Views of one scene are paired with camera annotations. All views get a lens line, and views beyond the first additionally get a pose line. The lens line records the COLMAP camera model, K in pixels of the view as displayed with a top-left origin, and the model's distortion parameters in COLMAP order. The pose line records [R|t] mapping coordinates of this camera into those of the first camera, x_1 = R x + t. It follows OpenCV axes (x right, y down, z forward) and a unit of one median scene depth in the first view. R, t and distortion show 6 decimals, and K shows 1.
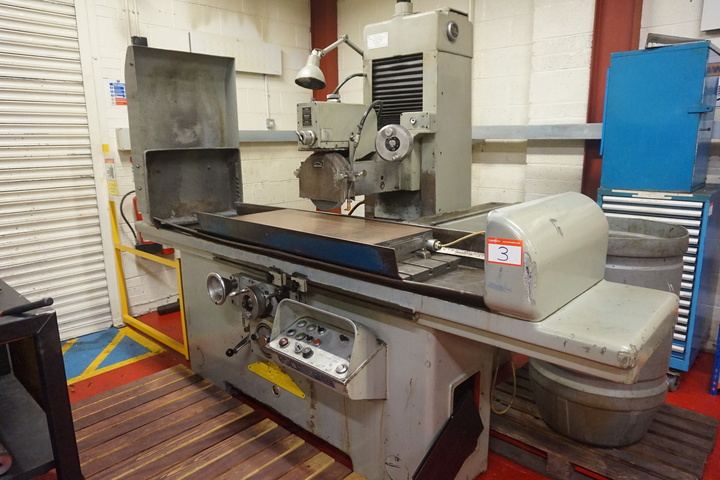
lens RADIAL K [[477.4, 0, 360.0], [0, 477.4, 240.0], [0, 0, 1]] dist [-0.053034, 0.032316]
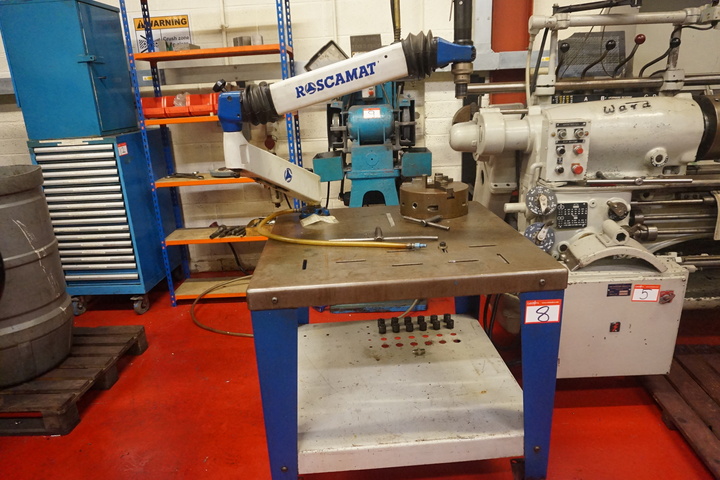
lens RADIAL K [[477.4, 0, 360.0], [0, 477.4, 240.0], [0, 0, 1]] dist [-0.053034, 0.032316]
pose [[0.767734, -0.211537, 0.604845, 0.448552], [0.169697, 0.977354, 0.126421, 0.100364], [-0.617890, 0.005583, 0.786245, -0.244041]]
